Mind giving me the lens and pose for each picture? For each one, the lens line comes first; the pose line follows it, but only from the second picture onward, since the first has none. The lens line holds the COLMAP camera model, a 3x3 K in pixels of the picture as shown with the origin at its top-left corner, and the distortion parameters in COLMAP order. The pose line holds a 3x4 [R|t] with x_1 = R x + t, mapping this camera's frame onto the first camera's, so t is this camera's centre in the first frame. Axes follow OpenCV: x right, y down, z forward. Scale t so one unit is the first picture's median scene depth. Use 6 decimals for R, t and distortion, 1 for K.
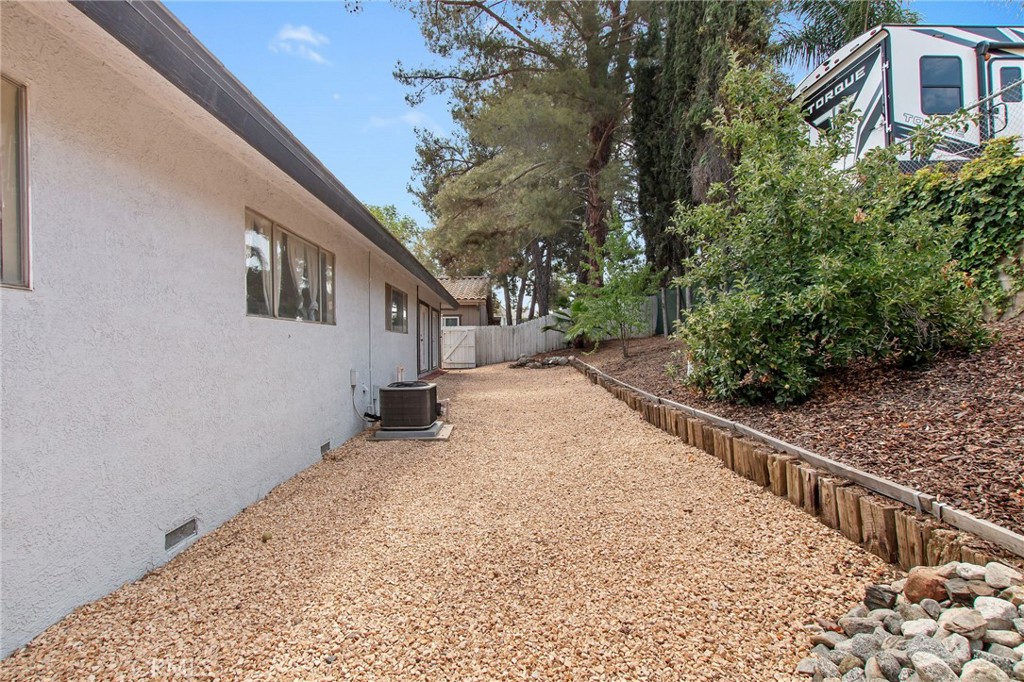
lens RADIAL K [[482.3, 0, 509.6], [0, 482.3, 345.8], [0, 0, 1]] dist [0.008527, -0.000033]
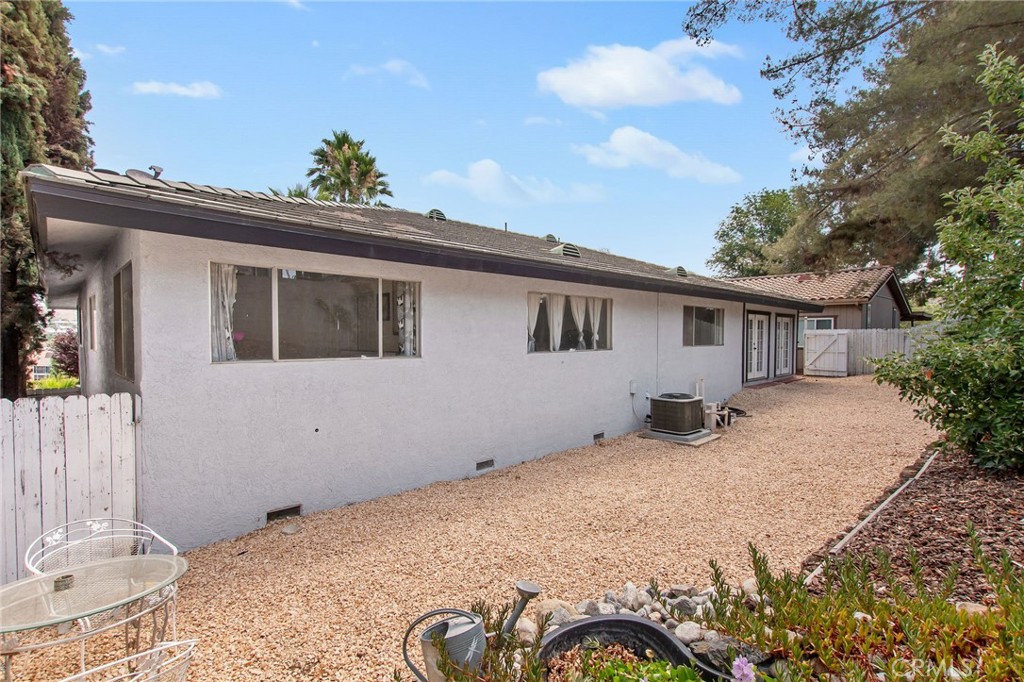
lens RADIAL K [[482.3, 0, 509.6], [0, 482.3, 345.8], [0, 0, 1]] dist [0.008527, -0.000033]
pose [[0.679351, 0.022804, -0.733459, 0.454789], [-0.005477, 0.999647, 0.026008, -0.088650], [0.733793, -0.013651, 0.679236, -0.158864]]
